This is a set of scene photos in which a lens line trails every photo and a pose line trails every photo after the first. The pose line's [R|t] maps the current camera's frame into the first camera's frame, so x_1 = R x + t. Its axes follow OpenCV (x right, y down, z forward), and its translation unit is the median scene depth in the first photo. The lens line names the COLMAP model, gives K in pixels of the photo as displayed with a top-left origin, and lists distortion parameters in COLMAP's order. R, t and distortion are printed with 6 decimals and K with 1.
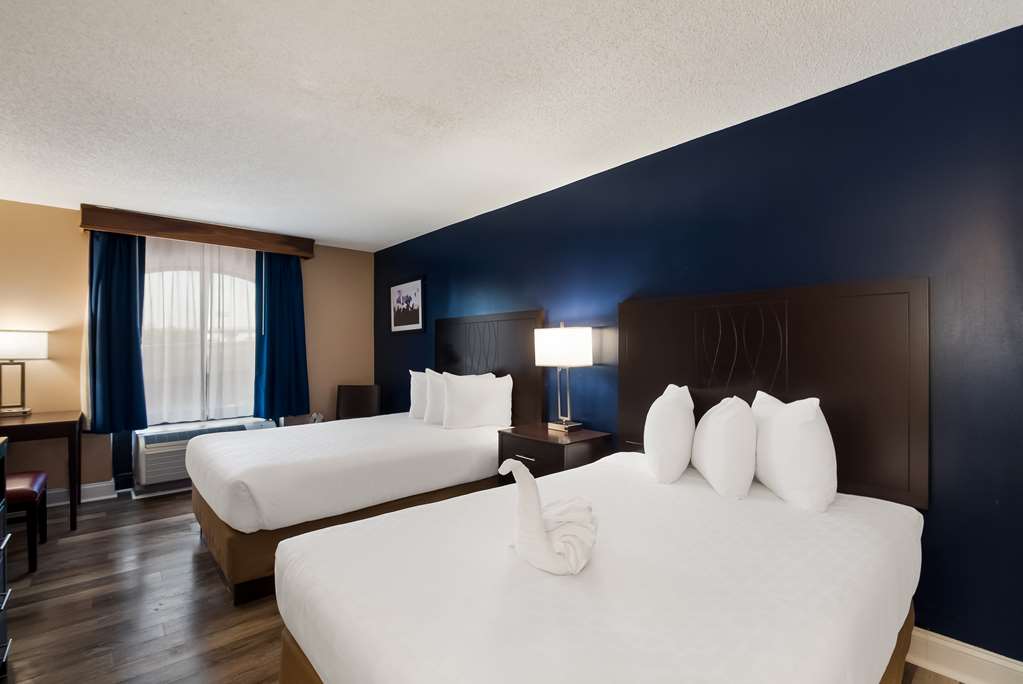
lens RADIAL K [[466.6, 0, 495.4], [0, 466.6, 347.5], [0, 0, 1]] dist [-0.001640, -0.000754]
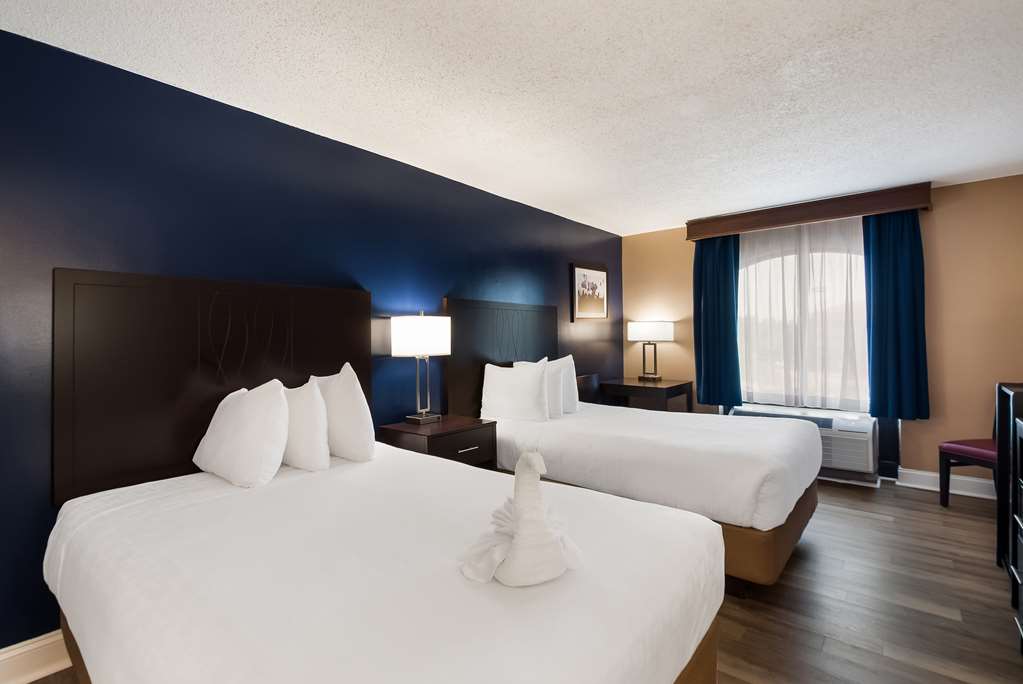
lens RADIAL K [[466.6, 0, 495.4], [0, 466.6, 347.5], [0, 0, 1]] dist [-0.001640, -0.000754]
pose [[0.112225, 0.028009, -0.993288, 0.328920], [0.008364, 0.999541, 0.029130, -0.001872], [0.993648, -0.011577, 0.111939, 0.312603]]
